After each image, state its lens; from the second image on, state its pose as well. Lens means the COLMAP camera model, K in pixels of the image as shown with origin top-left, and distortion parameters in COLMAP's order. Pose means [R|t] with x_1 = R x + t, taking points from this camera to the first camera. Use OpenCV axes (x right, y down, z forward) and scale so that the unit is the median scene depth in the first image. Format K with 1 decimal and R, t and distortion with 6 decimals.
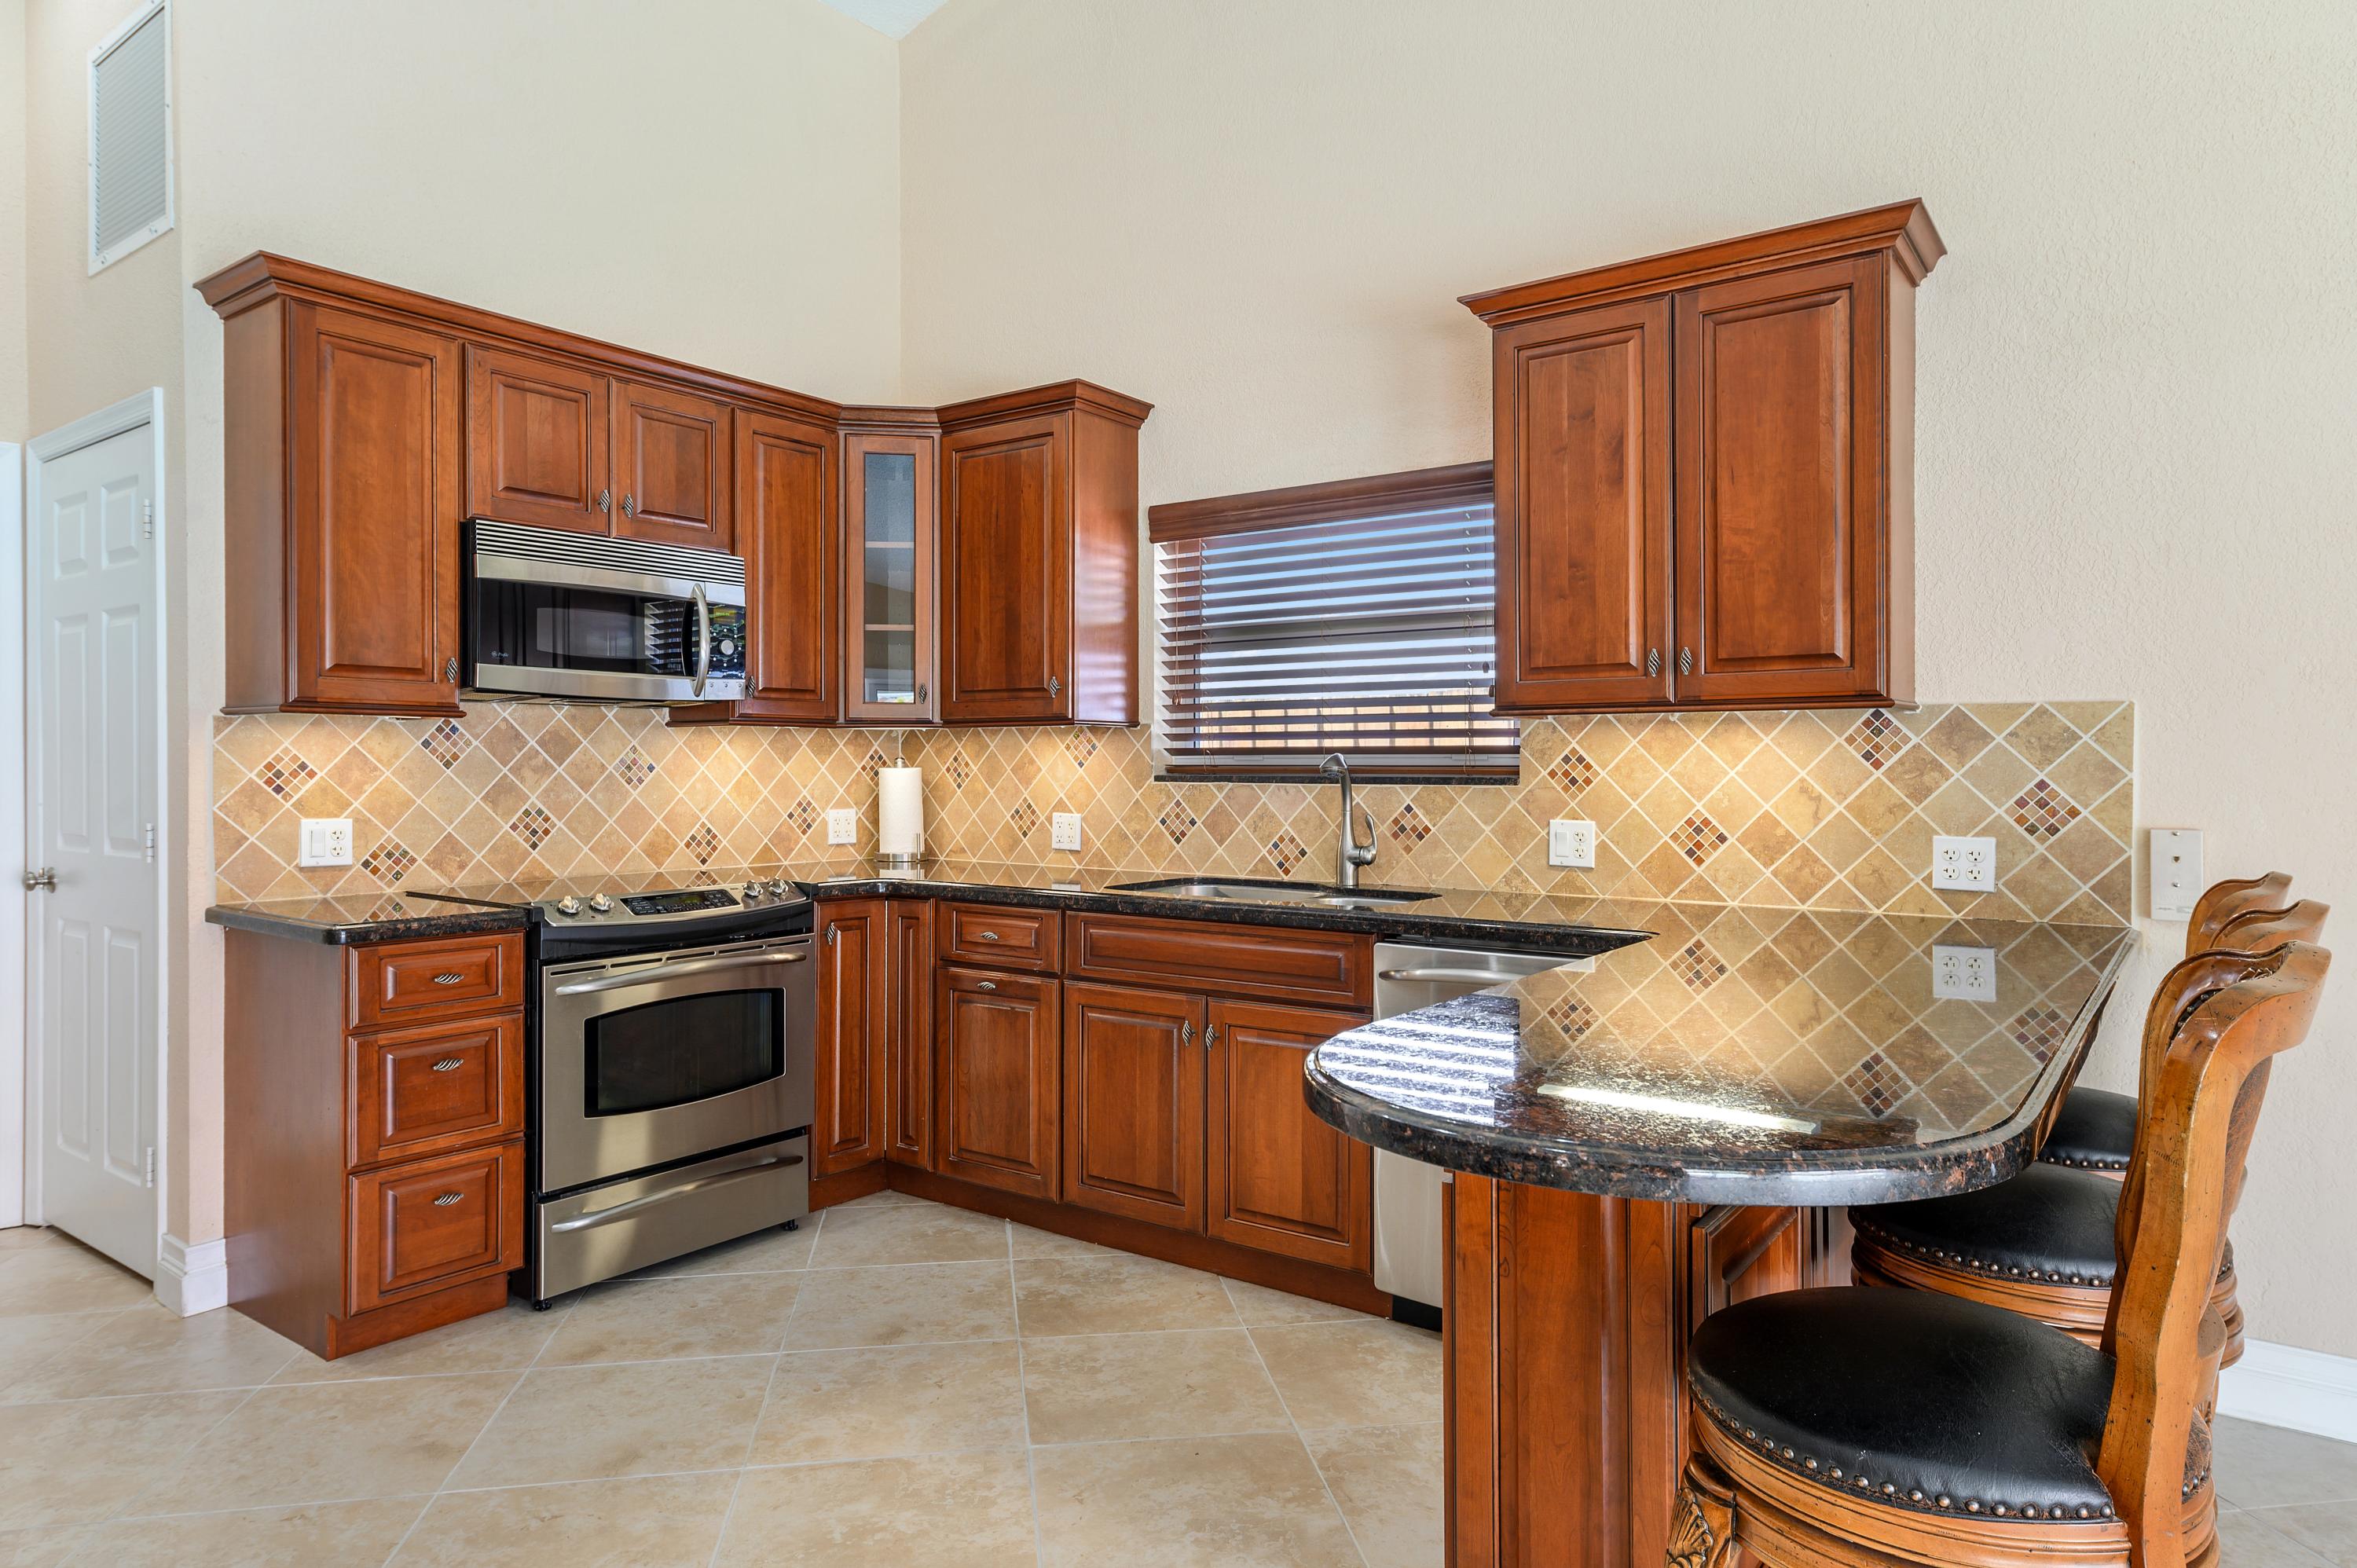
lens RADIAL K [[1427.7, 0, 1193.0], [0, 1427.7, 763.2], [0, 0, 1]] dist [0.027835, 0.000752]
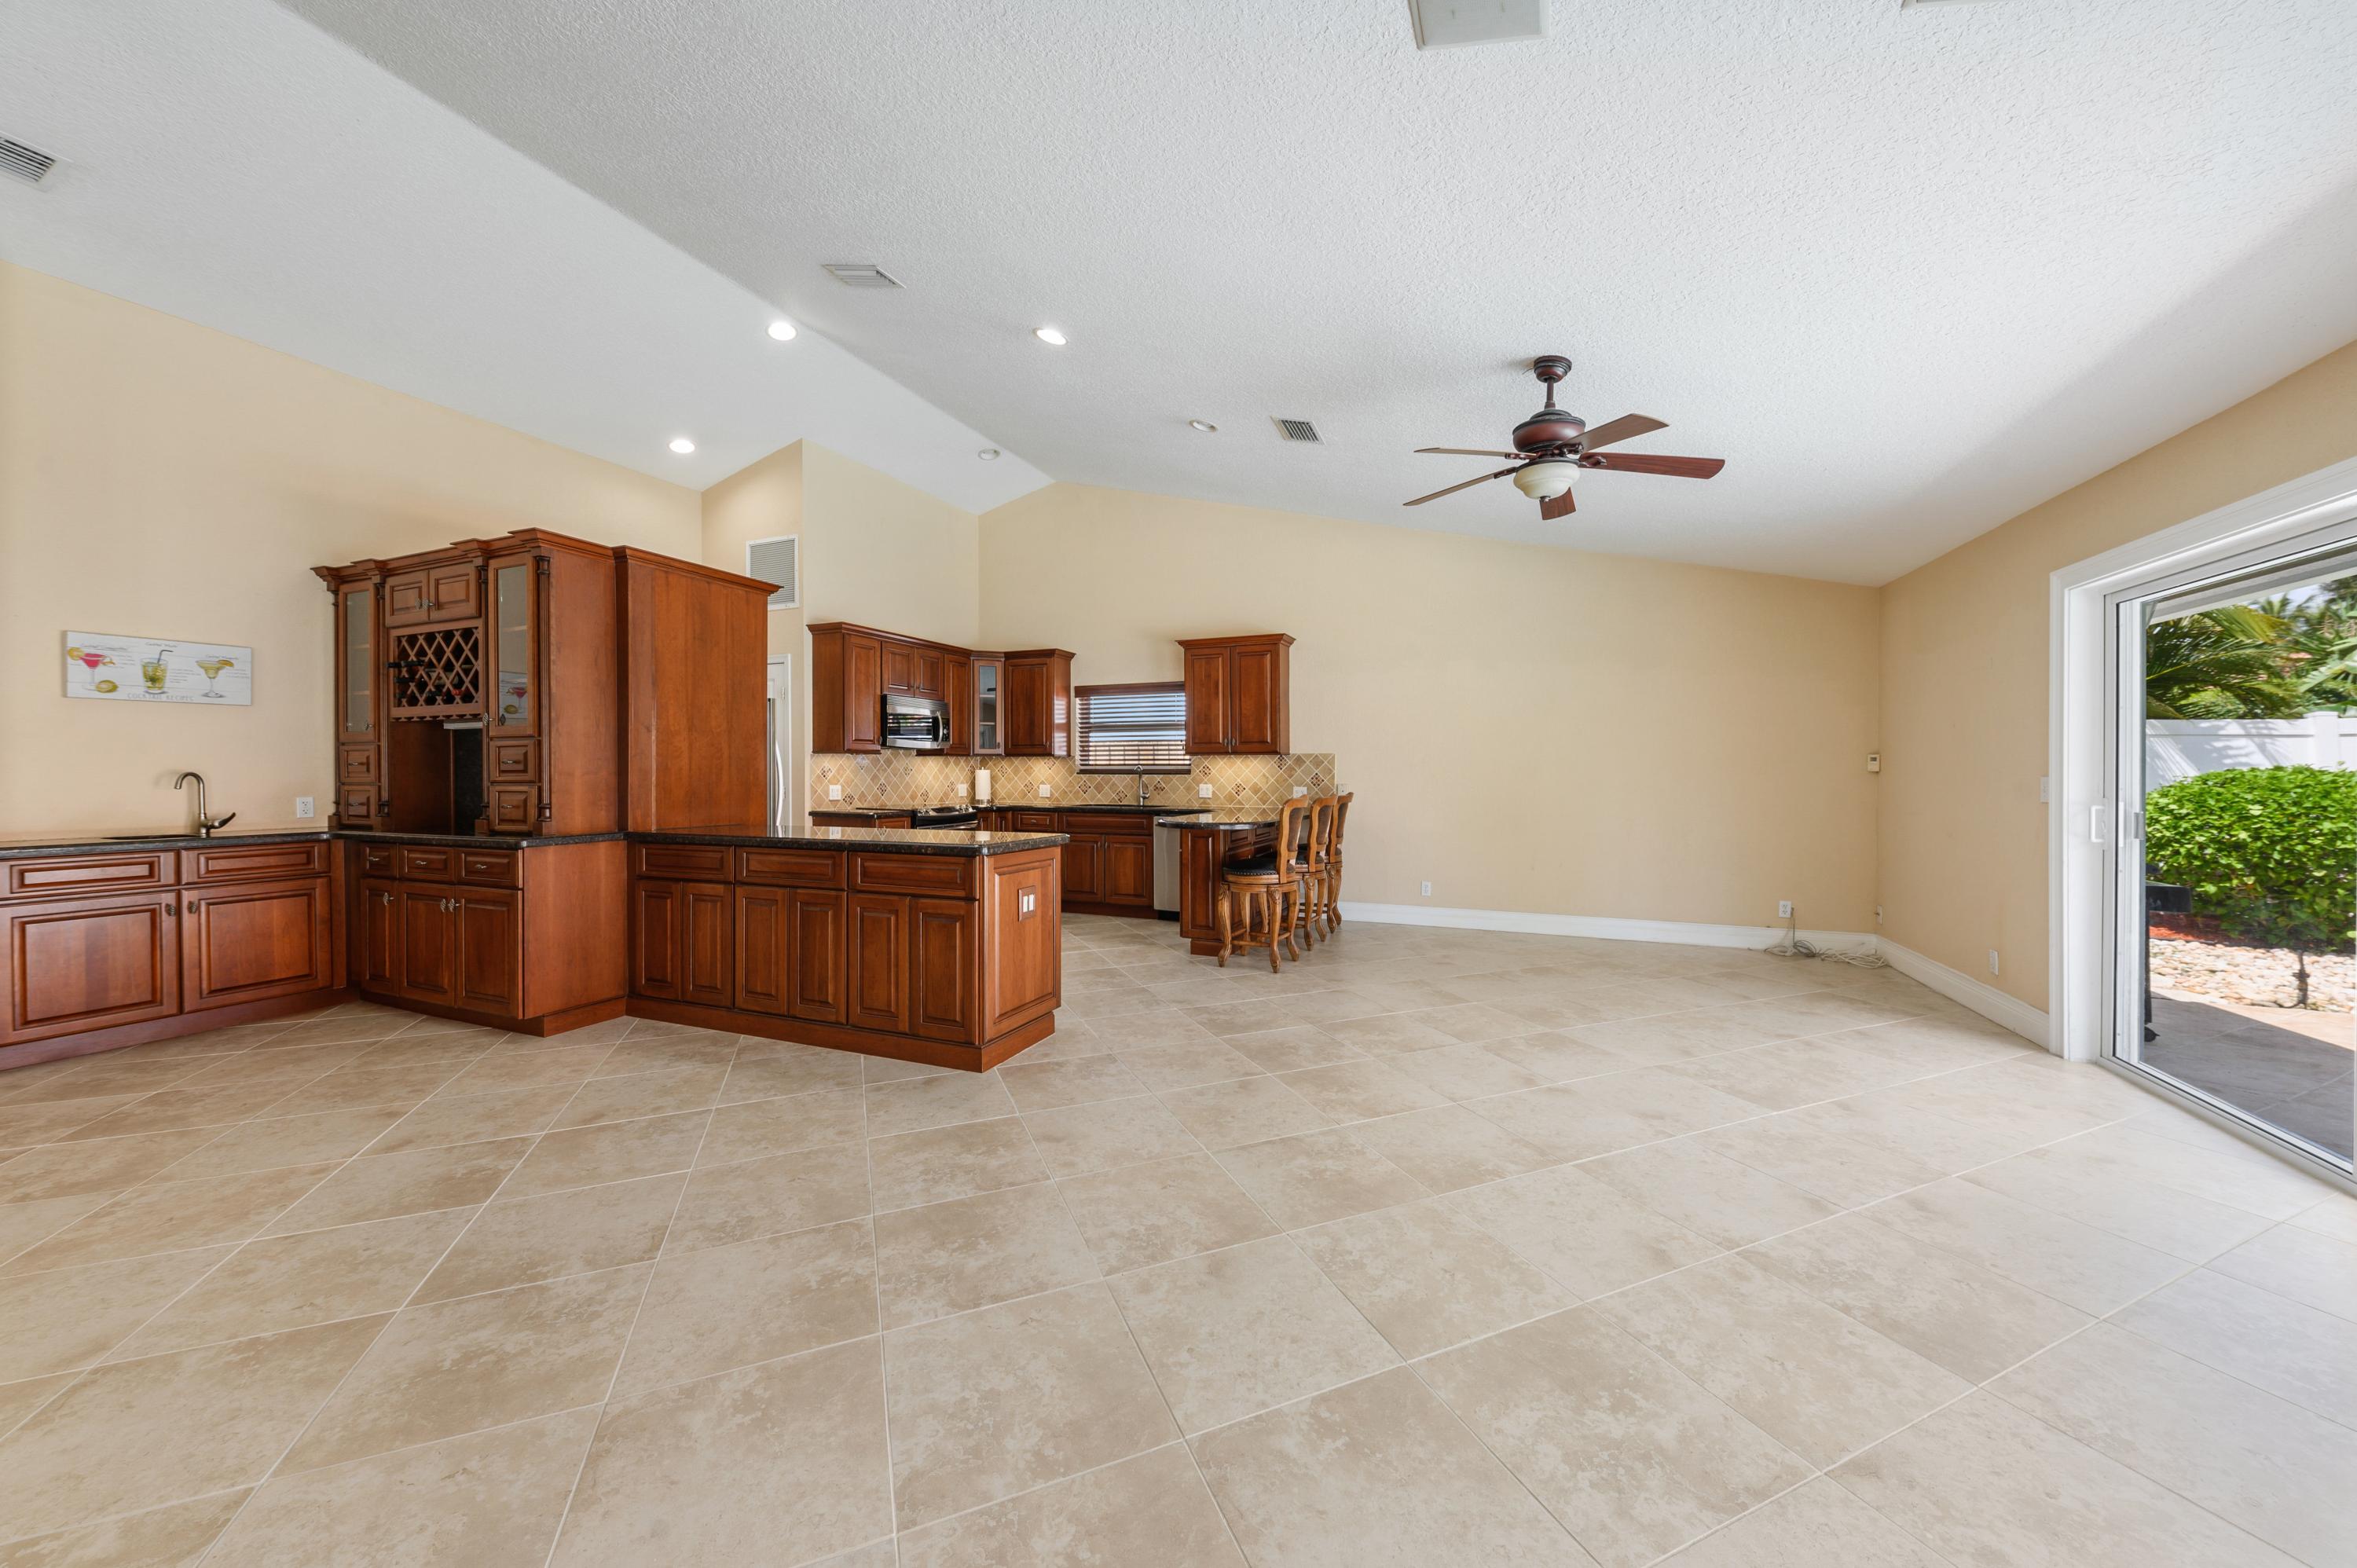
lens RADIAL K [[825.8, 0, 1192.0], [0, 825.8, 779.8], [0, 0, 1]] dist [0.000309, 0.000006]
pose [[0.970849, -0.002747, 0.239678, -0.222458], [-0.000284, 0.999920, 0.012610, 0.001892], [-0.239694, -0.012310, 0.970771, -0.842770]]
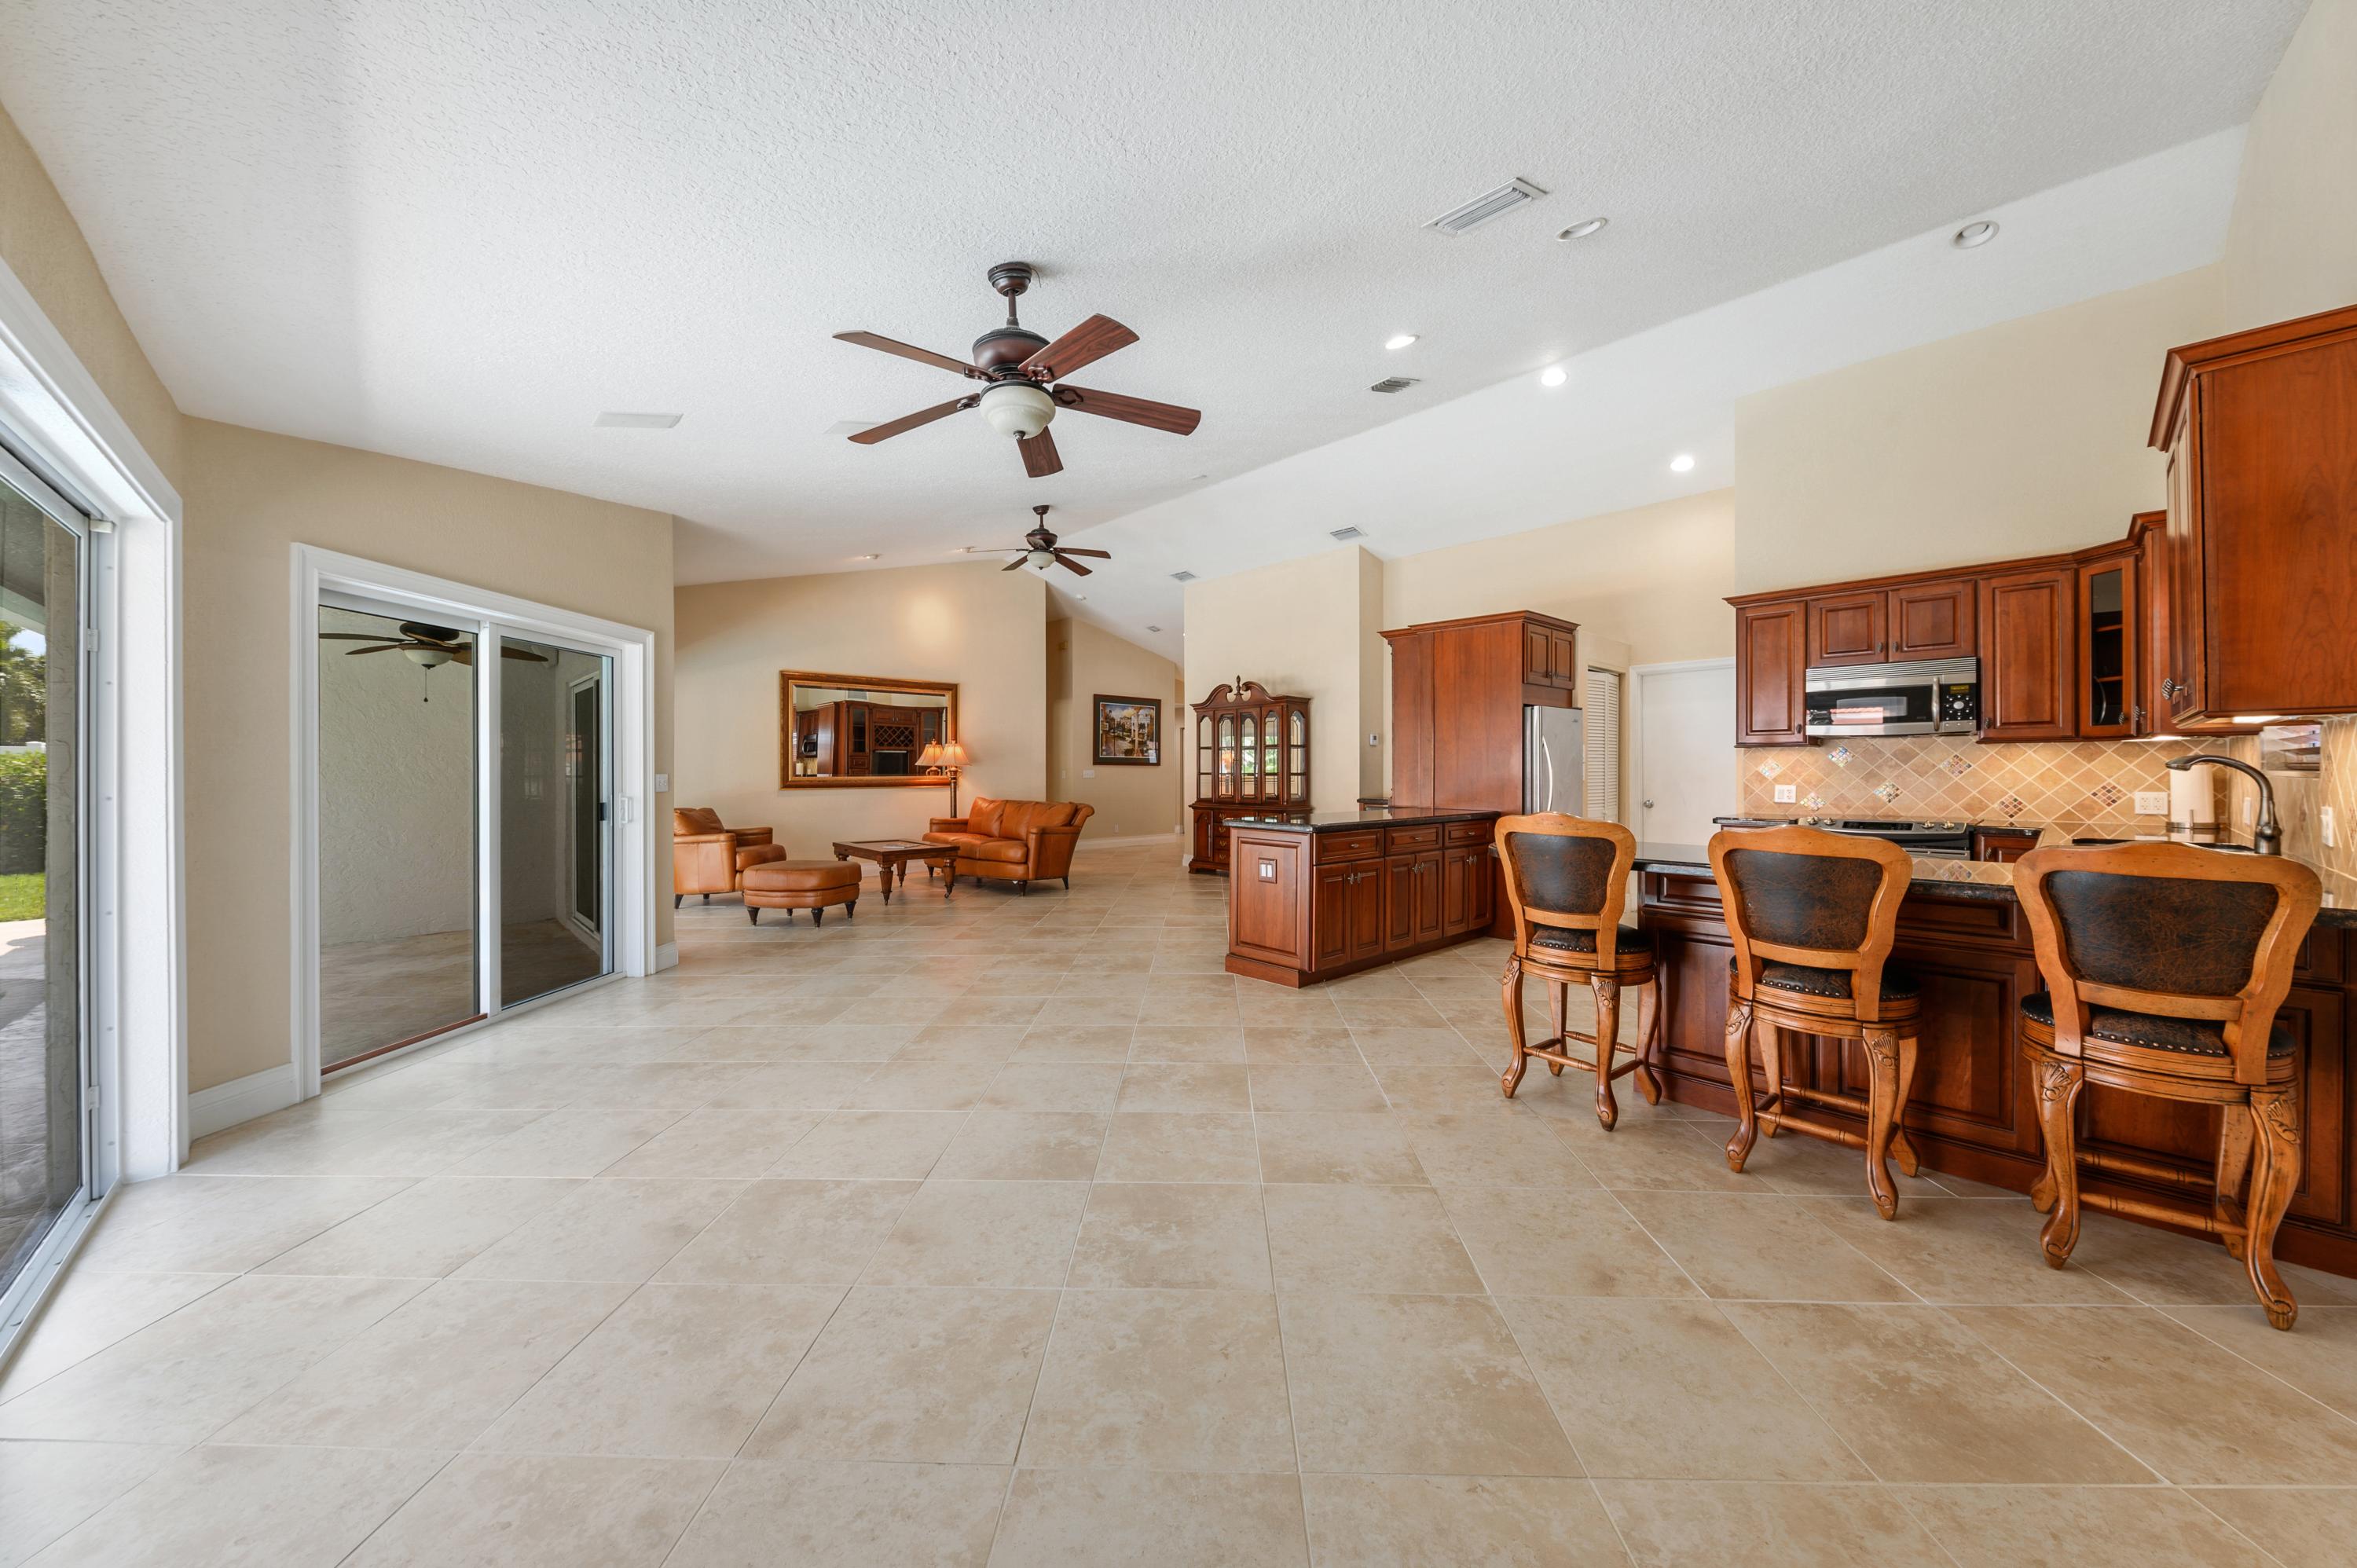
lens RADIAL K [[888.5, 0, 1192.2], [0, 888.5, 770.9], [0, 0, 1]] dist [-0.002292, -0.000049]
pose [[-0.204366, 0.001398, -0.978893, 1.043896], [0.005313, 0.999986, 0.000318, 0.004082], [0.978880, -0.005136, -0.204371, 0.197823]]
